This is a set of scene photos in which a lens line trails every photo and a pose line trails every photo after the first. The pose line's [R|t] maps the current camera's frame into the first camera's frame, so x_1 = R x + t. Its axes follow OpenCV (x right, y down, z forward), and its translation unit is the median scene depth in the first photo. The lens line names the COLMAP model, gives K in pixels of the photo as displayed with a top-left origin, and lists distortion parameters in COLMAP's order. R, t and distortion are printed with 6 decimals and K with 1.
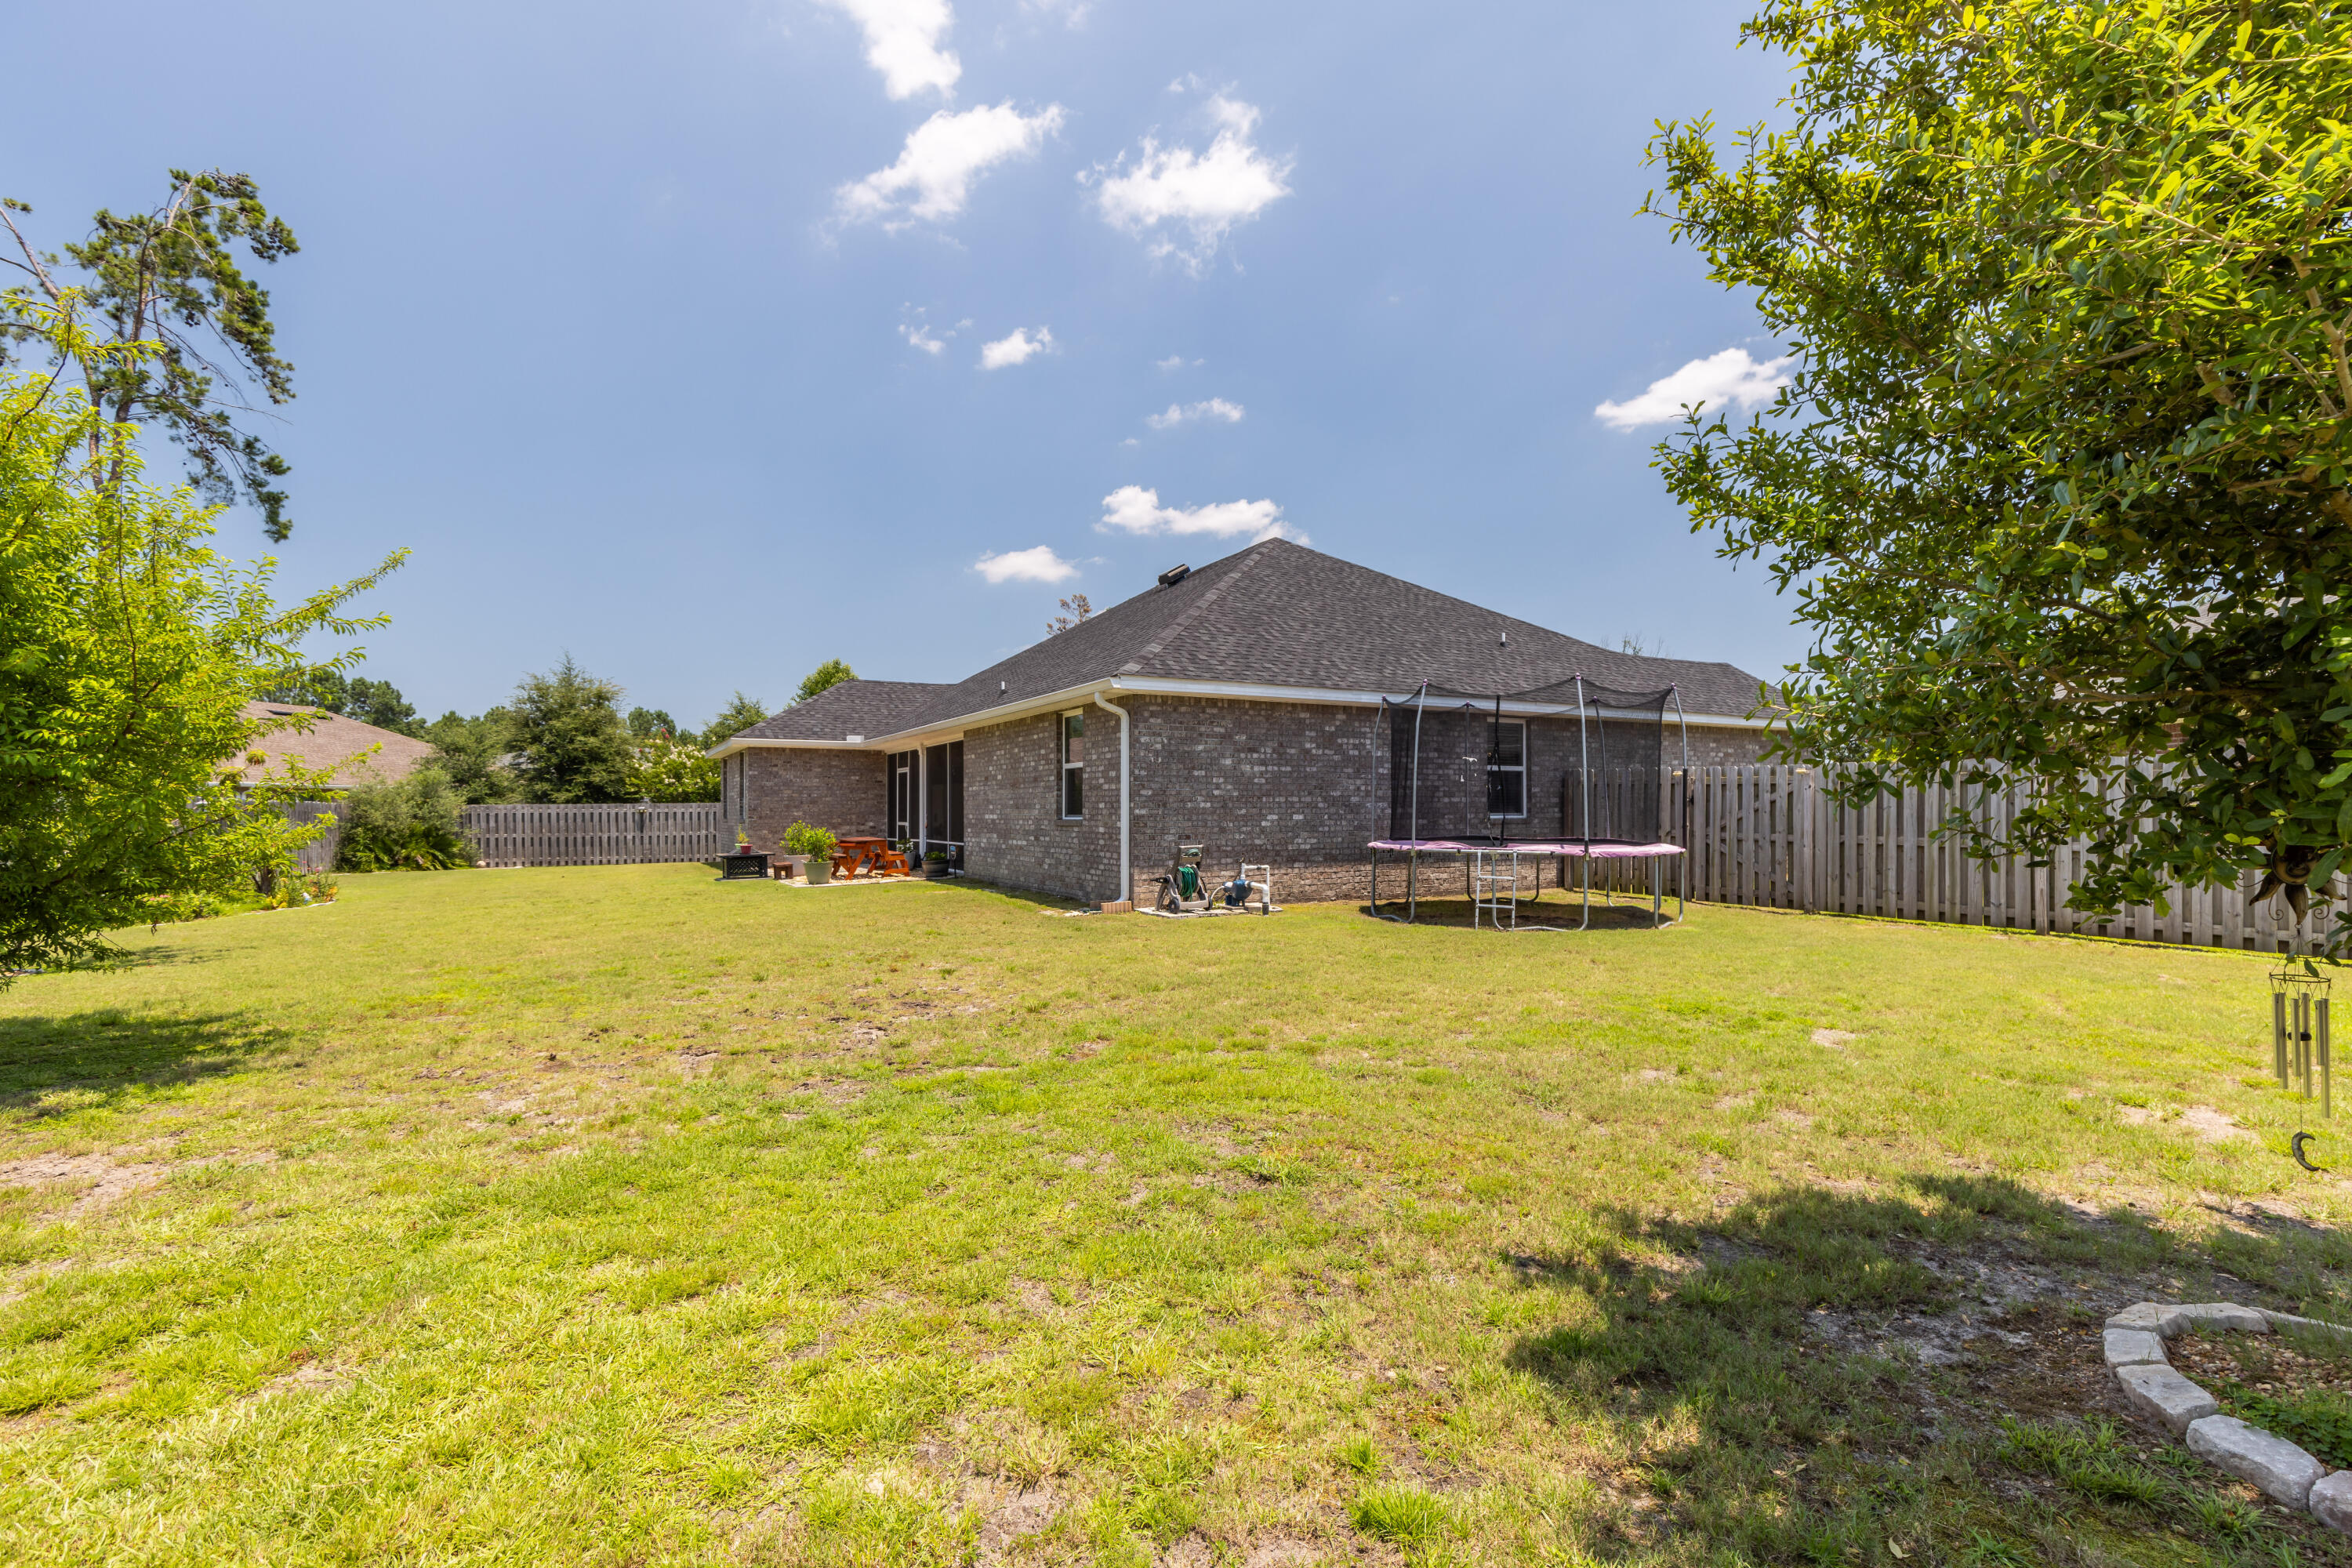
lens RADIAL K [[1076.4, 0, 1109.2], [0, 1076.4, 800.3], [0, 0, 1]] dist [0.012823, -0.000016]
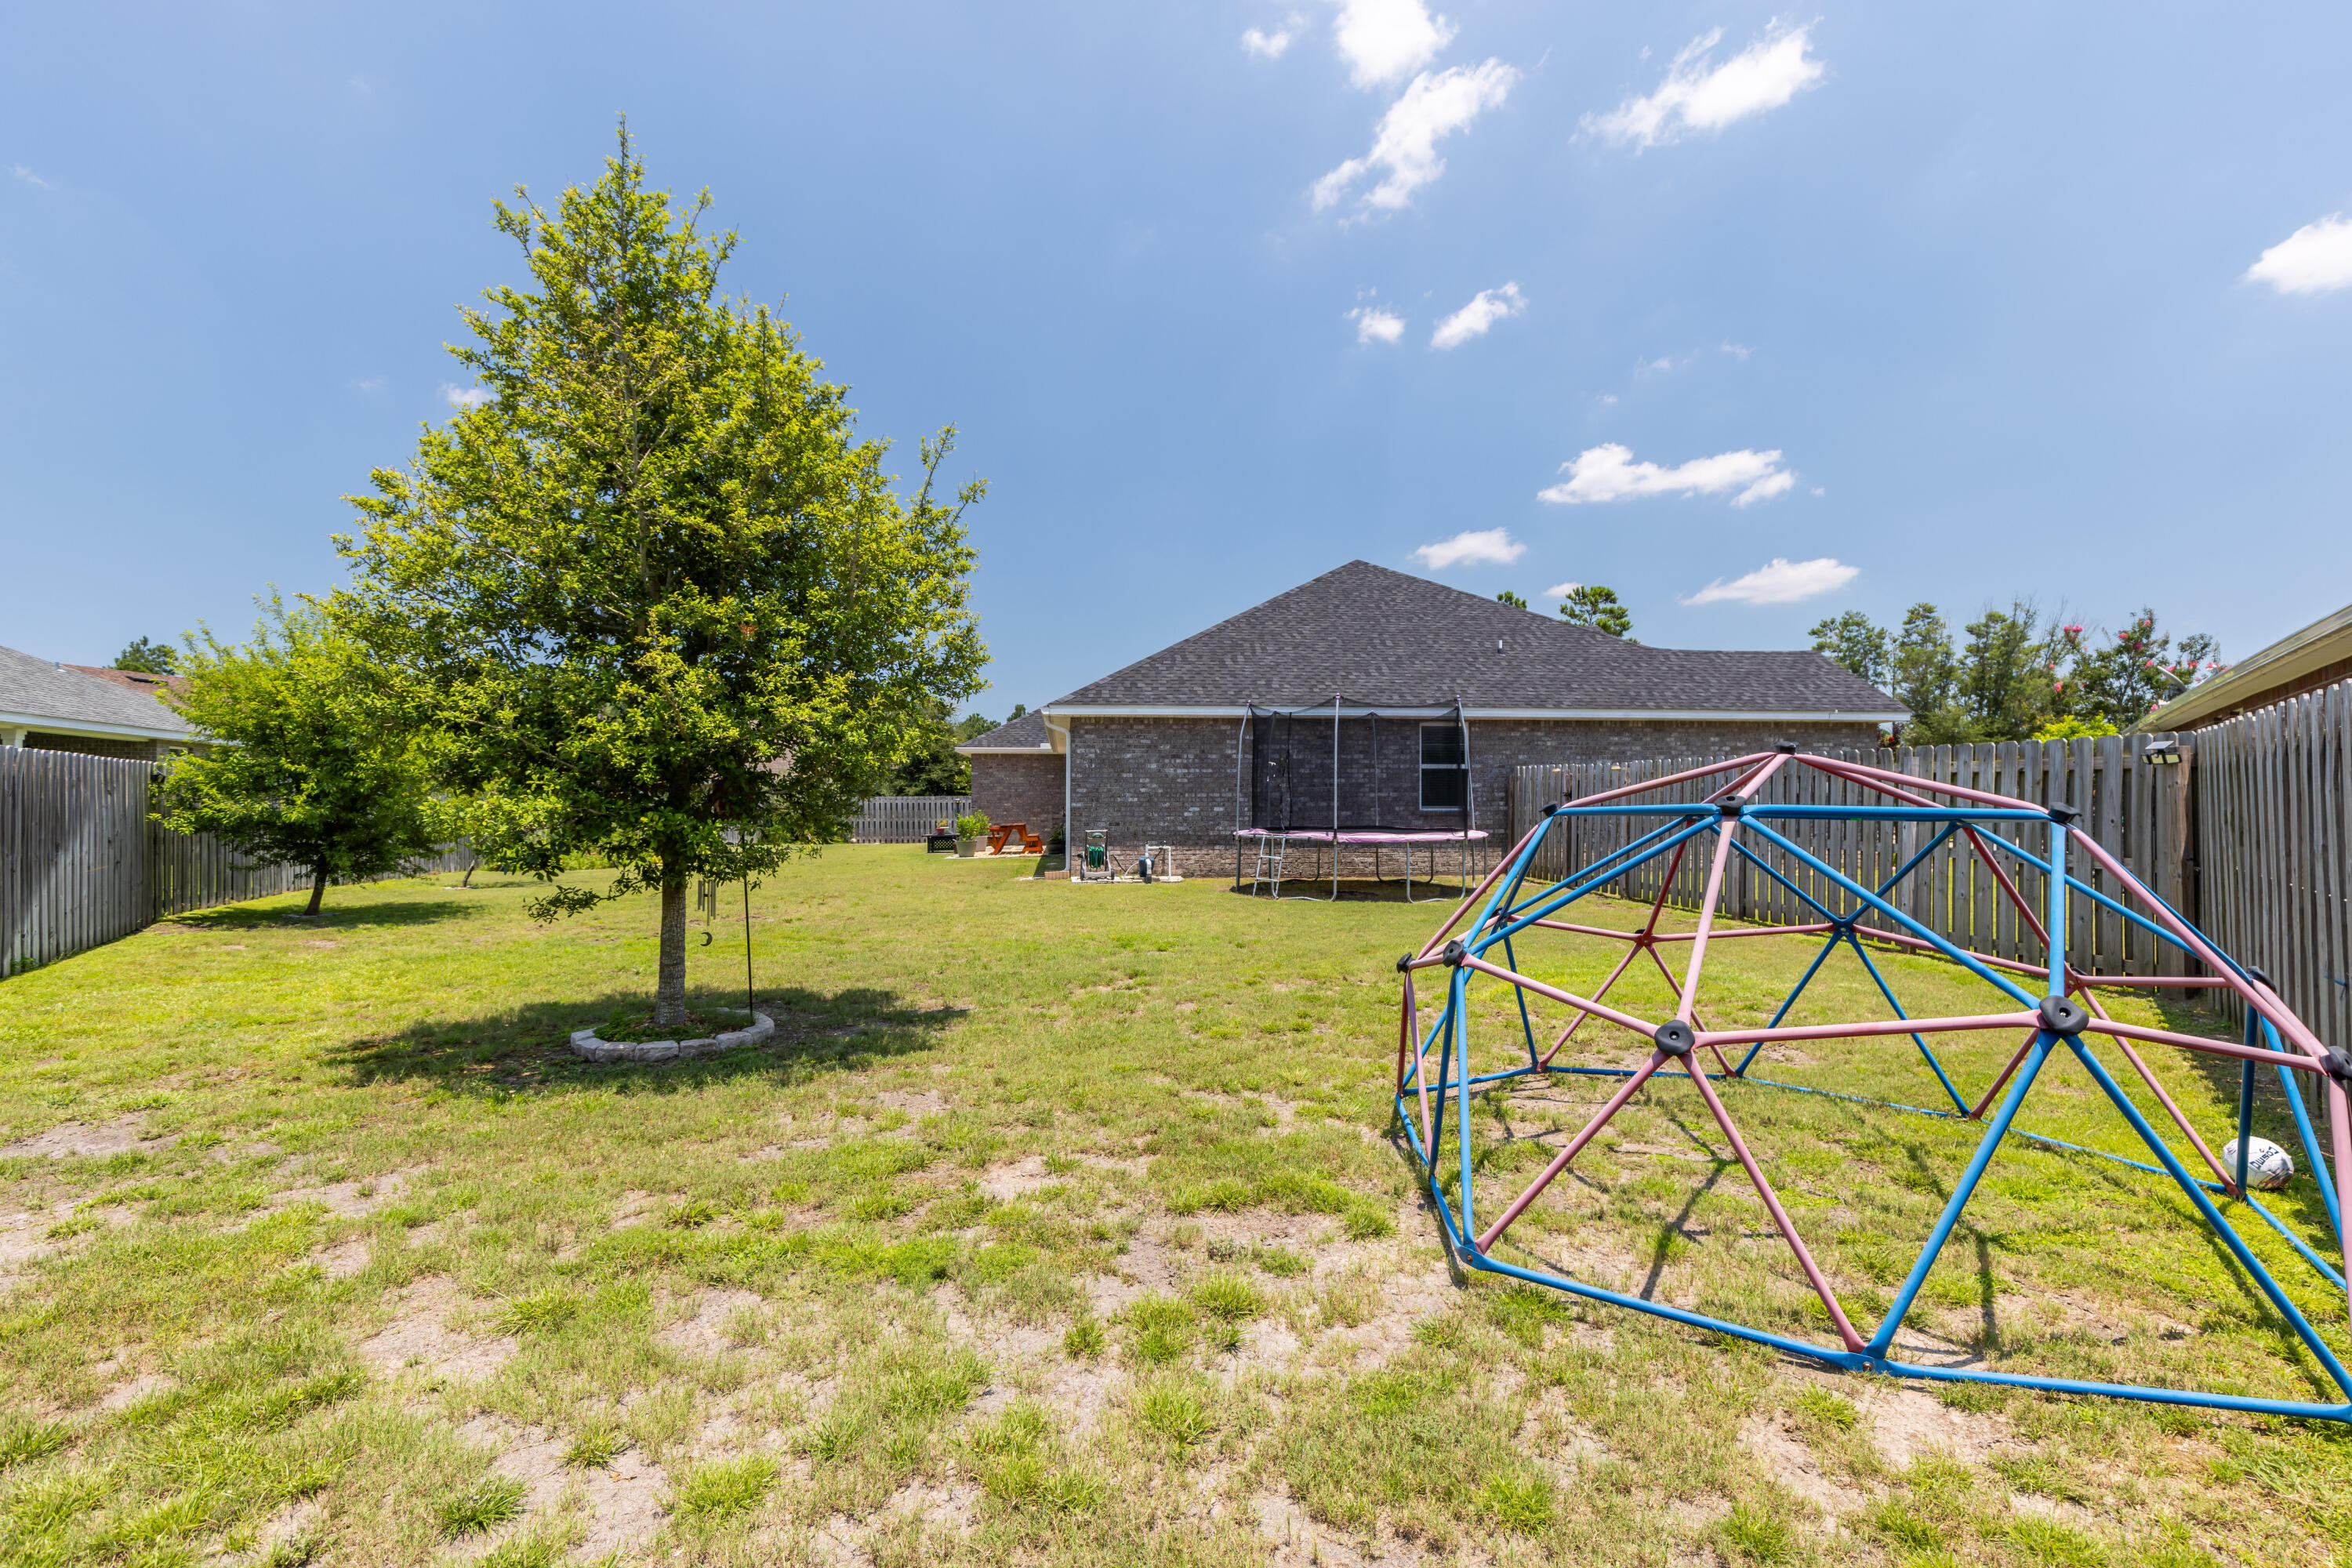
lens RADIAL K [[1076.4, 0, 1115.7], [0, 1076.4, 778.0], [0, 0, 1]] dist [0.012823, -0.000016]
pose [[0.910641, -0.008603, -0.413110, 0.552319], [0.004487, 0.999930, -0.010932, -0.006895], [0.413175, 0.008101, 0.910616, -0.175563]]
